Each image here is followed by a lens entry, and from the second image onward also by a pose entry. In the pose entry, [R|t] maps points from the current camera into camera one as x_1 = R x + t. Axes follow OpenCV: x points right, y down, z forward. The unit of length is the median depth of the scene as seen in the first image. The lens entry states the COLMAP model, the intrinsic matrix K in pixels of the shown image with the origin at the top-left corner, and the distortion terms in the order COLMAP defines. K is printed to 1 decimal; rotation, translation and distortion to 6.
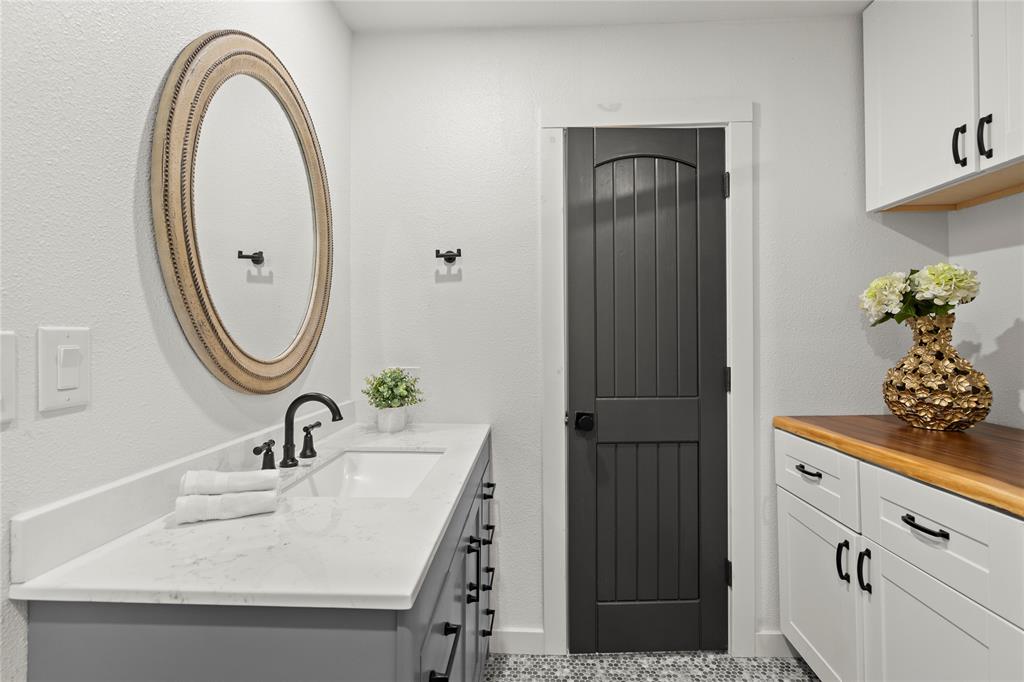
lens RADIAL K [[471.9, 0, 511.8], [0, 471.9, 336.6], [0, 0, 1]] dist [-0.002253, 0.000939]
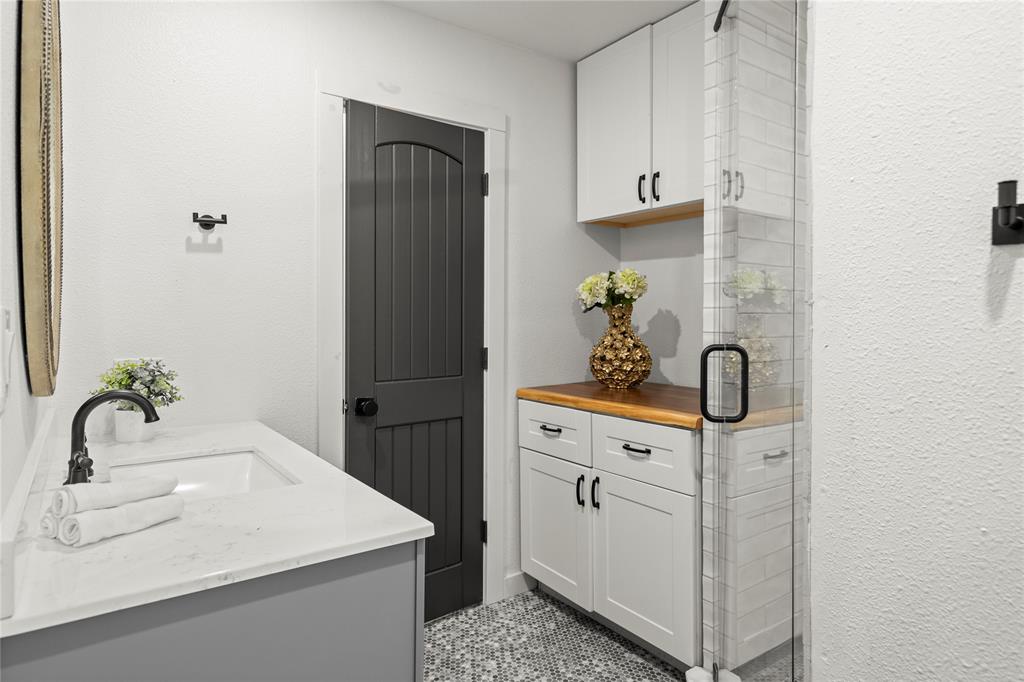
lens RADIAL K [[568.4, 0, 507.0], [0, 568.4, 327.2], [0, 0, 1]] dist [0.003132, 0.000530]
pose [[0.798904, -0.004436, 0.601443, -0.360673], [-0.003732, 0.999917, 0.012333, -0.000643], [-0.601448, -0.012098, 0.798821, -0.123120]]
